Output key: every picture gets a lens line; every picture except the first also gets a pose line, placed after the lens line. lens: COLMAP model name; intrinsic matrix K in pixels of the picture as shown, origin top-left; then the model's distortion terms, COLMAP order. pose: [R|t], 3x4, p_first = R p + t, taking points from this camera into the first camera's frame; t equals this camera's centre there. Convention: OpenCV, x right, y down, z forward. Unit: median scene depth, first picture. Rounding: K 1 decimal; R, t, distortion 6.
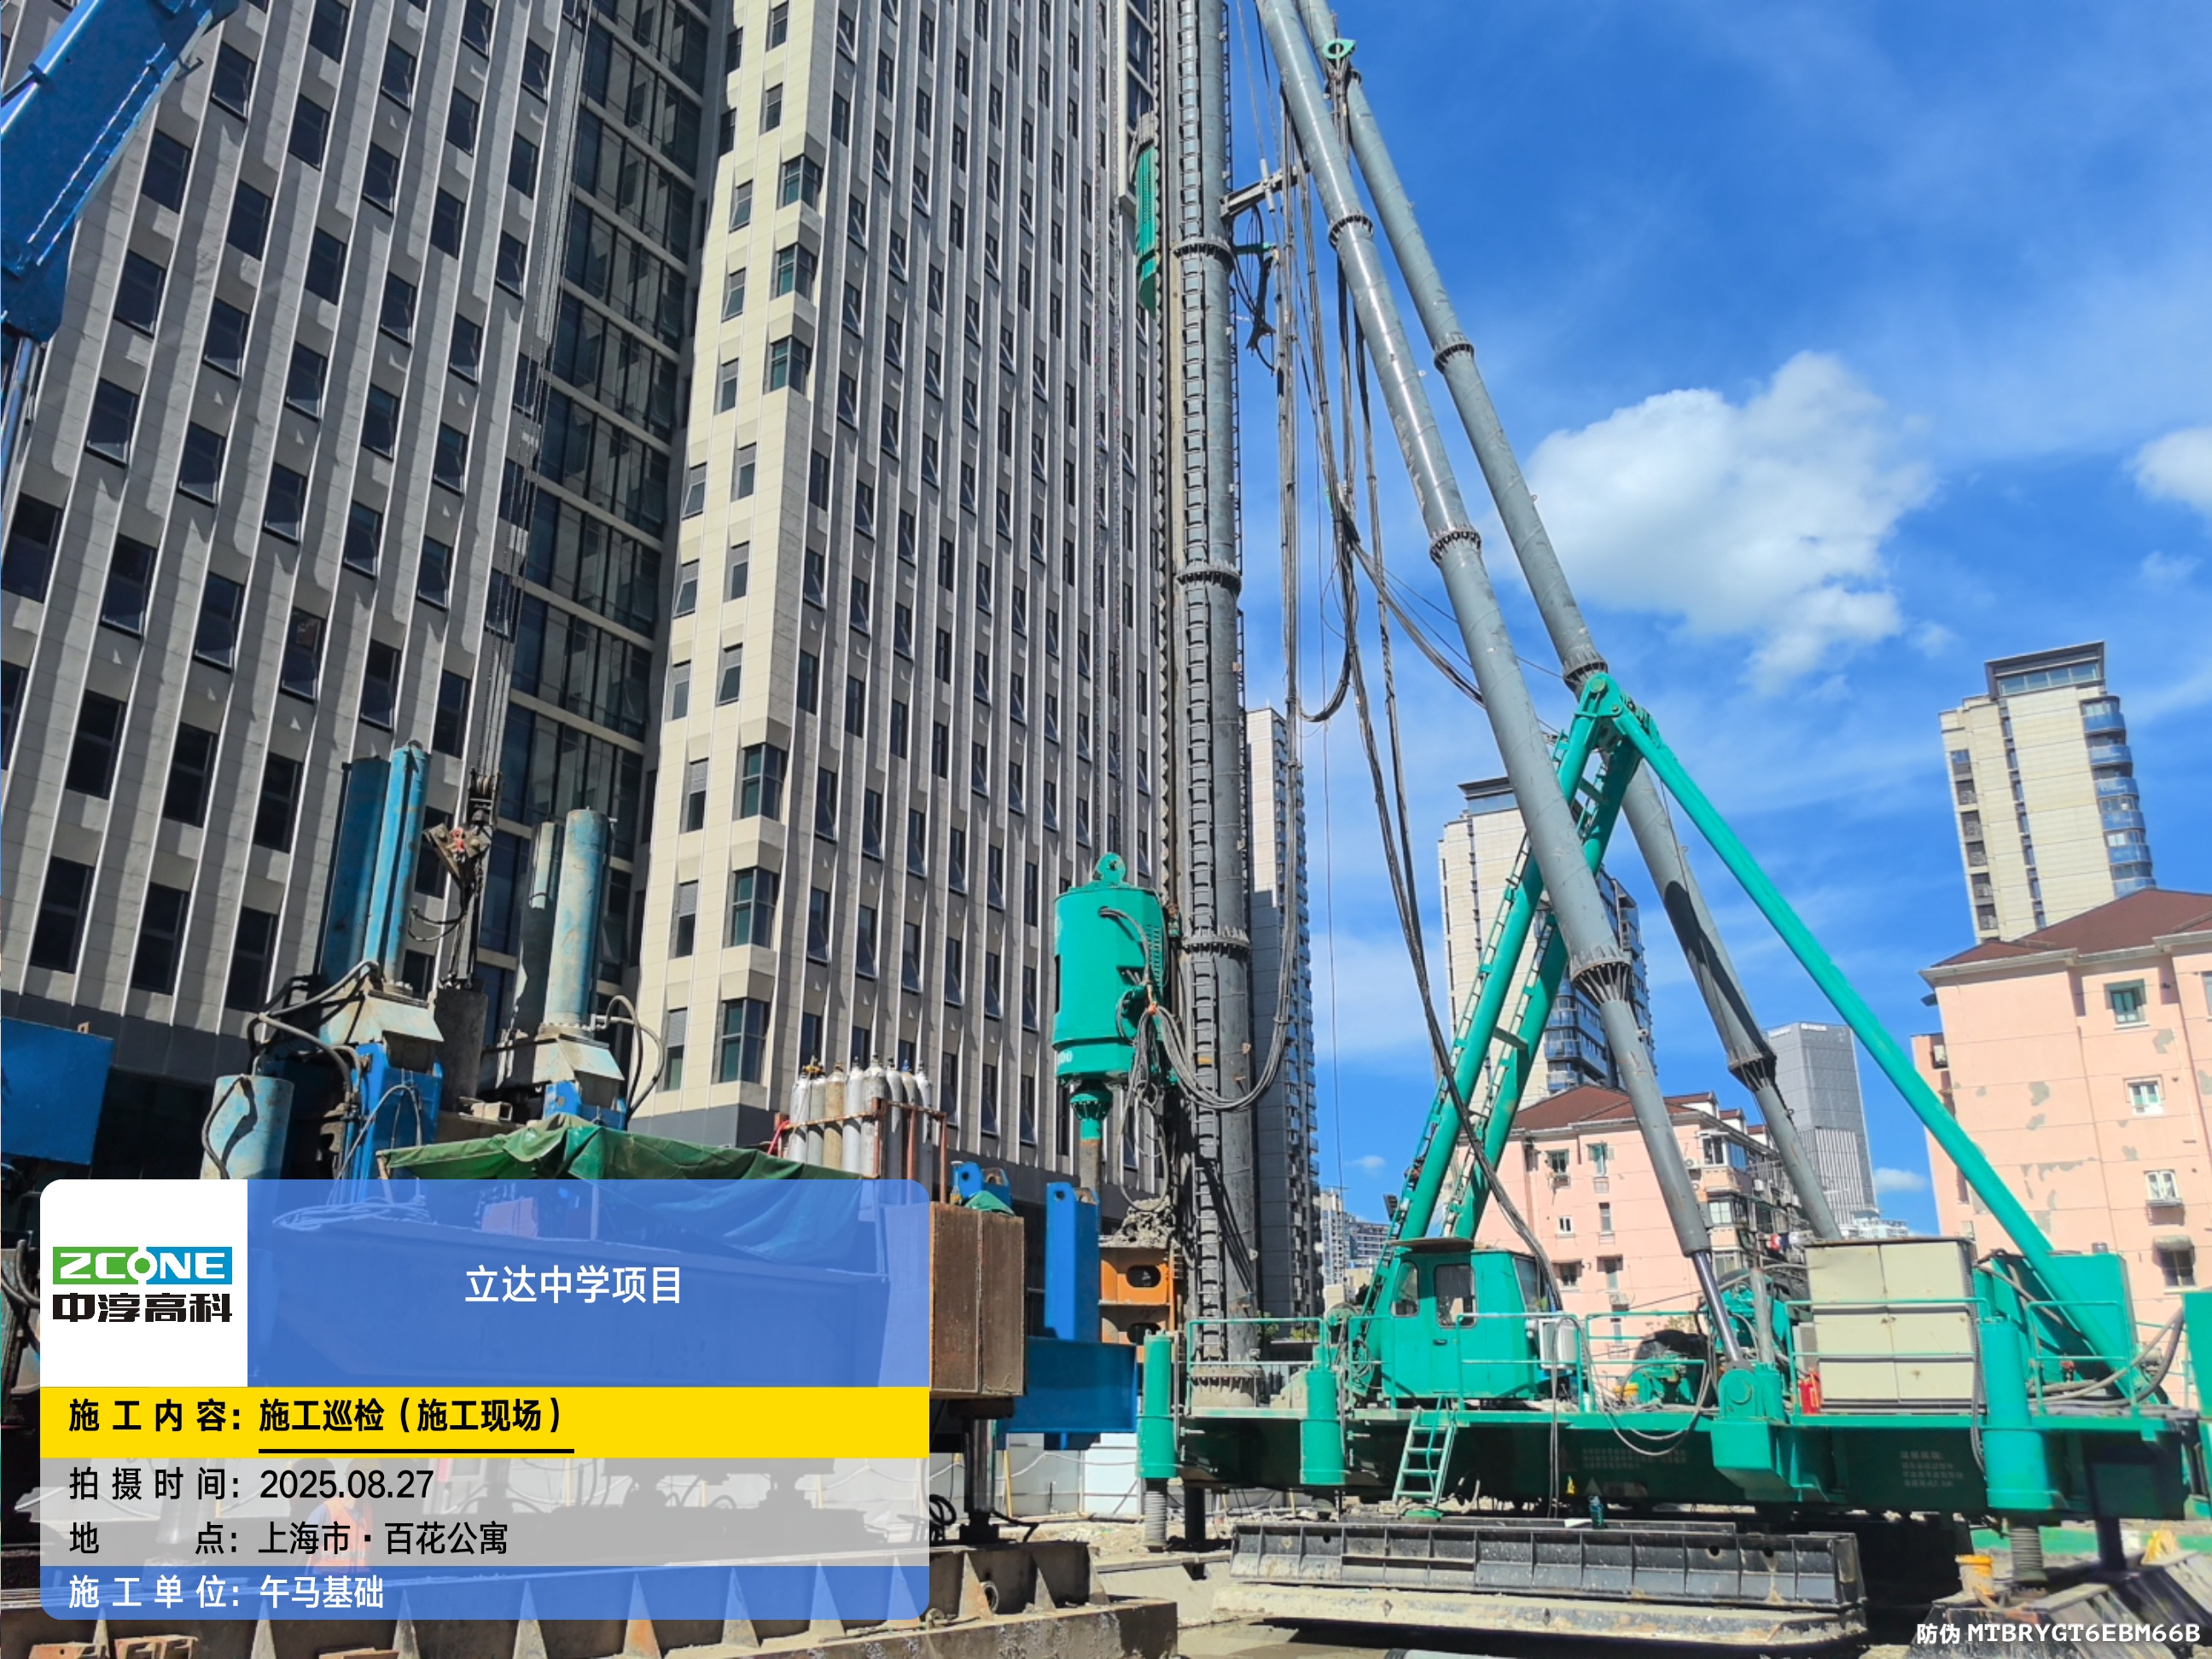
lens RADIAL K [[1754.6, 0, 1101.3], [0, 1754.6, 857.3], [0, 0, 1]] dist [0.086719, -0.134867]
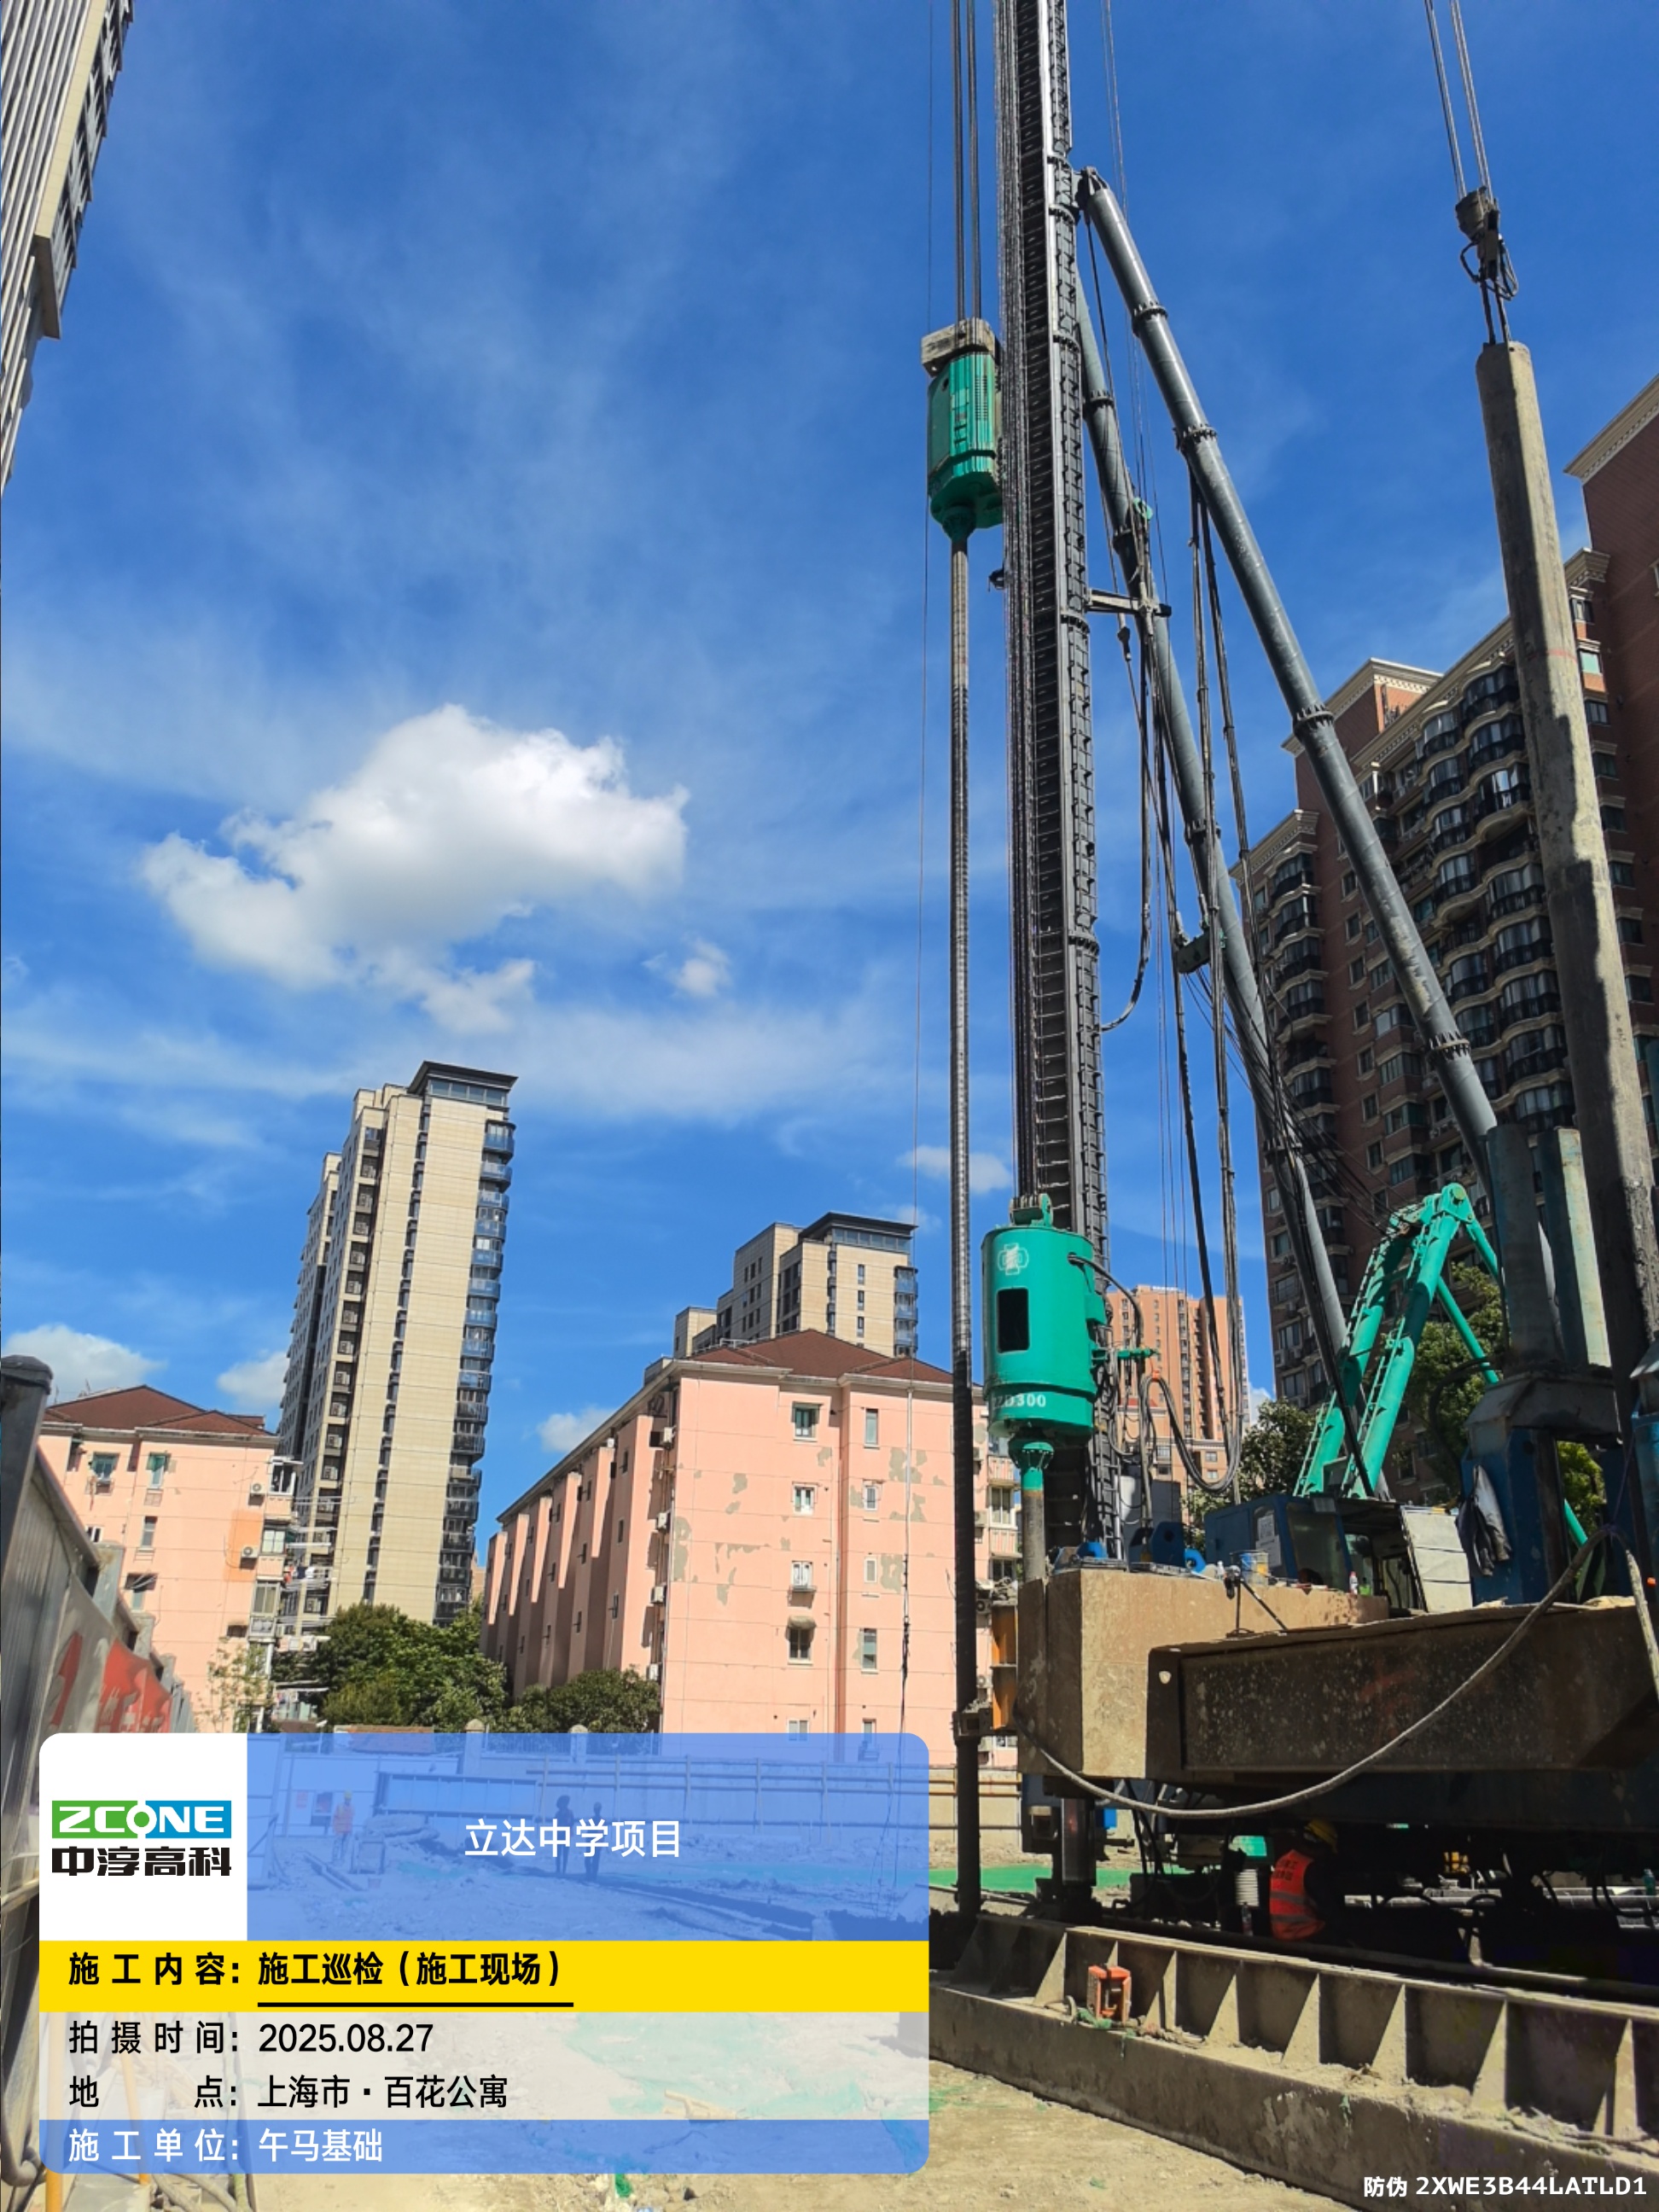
lens RADIAL K [[1746.5, 0, 829.5], [0, 1746.5, 1106.0], [0, 0, 1]] dist [0.086683, -0.134280]
pose [[0.628868, 0.294260, 0.719678, -0.320962], [-0.265895, 0.951201, -0.156581, 0.055847], [-0.730634, -0.092890, 0.676421, 0.176434]]
